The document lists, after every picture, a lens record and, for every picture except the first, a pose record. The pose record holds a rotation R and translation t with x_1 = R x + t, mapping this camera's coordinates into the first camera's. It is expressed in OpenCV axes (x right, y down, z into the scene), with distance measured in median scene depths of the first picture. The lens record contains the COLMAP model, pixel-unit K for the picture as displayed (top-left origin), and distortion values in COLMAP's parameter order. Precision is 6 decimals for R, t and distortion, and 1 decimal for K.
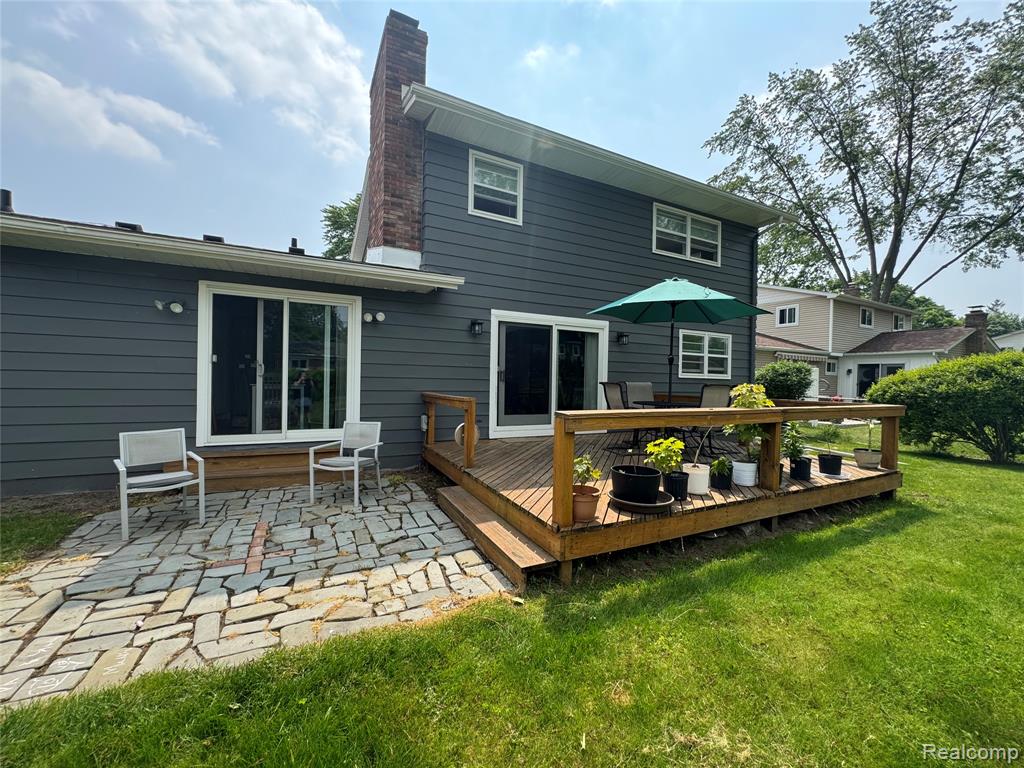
lens RADIAL K [[407.6, 0, 518.8], [0, 407.6, 386.0], [0, 0, 1]] dist [-0.003946, 0.000897]
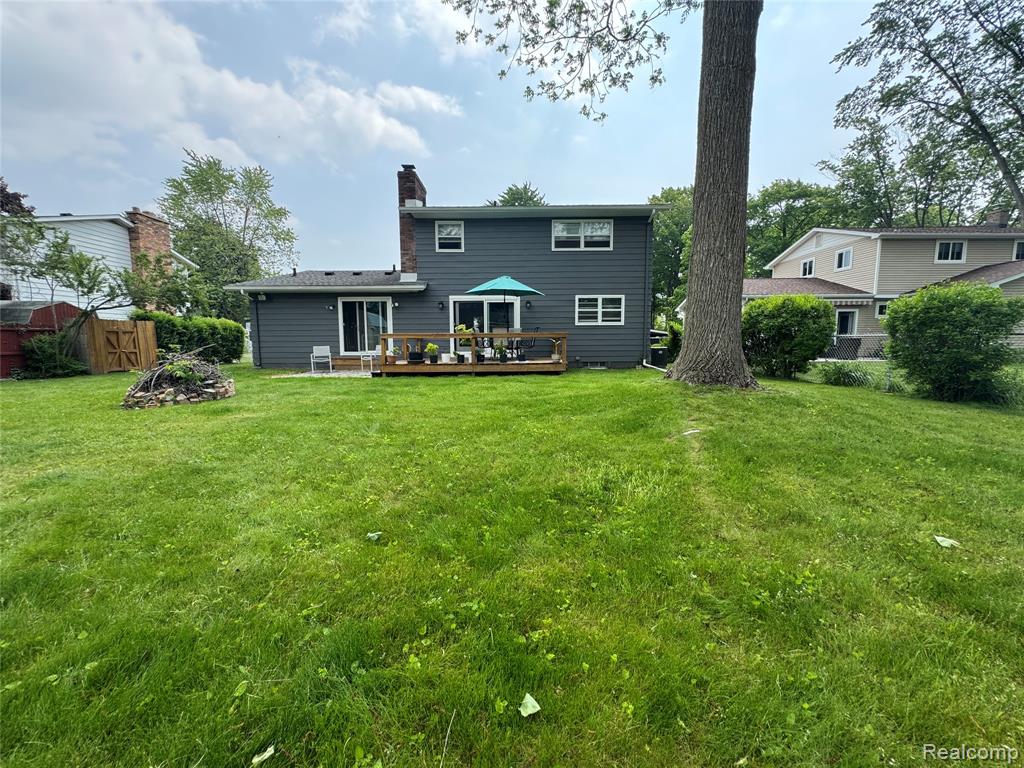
lens RADIAL K [[407.6, 0, 506.6], [0, 407.6, 385.6], [0, 0, 1]] dist [-0.003946, 0.000897]
pose [[0.889025, 0.025200, -0.457165, 1.134658], [0.016059, 0.996154, 0.086139, 0.094253], [0.457577, -0.083921, 0.885201, -0.743739]]
